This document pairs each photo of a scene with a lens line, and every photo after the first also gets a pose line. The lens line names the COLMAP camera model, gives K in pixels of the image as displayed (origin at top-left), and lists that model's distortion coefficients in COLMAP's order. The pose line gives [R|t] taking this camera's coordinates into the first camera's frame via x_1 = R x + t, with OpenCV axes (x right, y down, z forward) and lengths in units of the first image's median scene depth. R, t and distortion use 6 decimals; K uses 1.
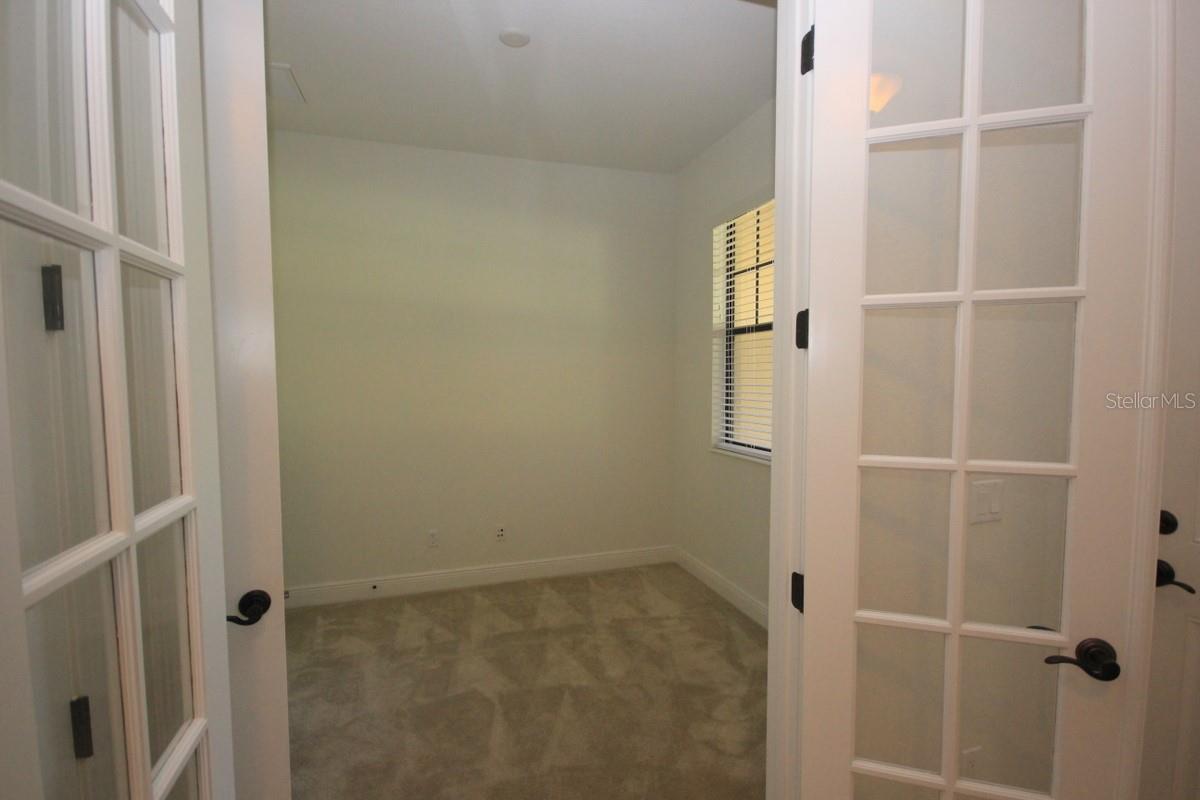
lens RADIAL K [[553.8, 0, 599.2], [0, 553.8, 403.5], [0, 0, 1]] dist [-0.001144, -0.003990]
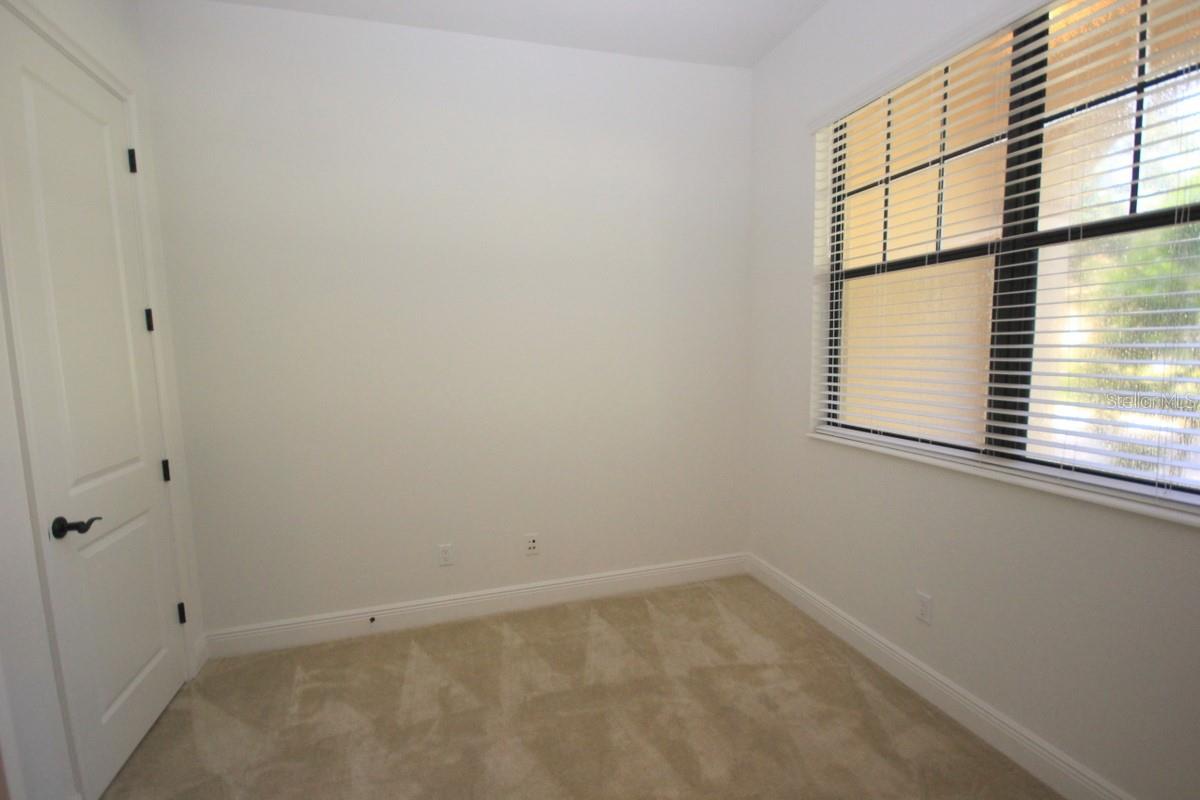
lens RADIAL K [[553.8, 0, 600.8], [0, 553.8, 402.0], [0, 0, 1]] dist [-0.001144, -0.003990]
pose [[0.999737, -0.017674, -0.014647, -0.076252], [0.018509, 0.998087, 0.058984, -0.011860], [0.013576, -0.059239, 0.998151, 0.274766]]
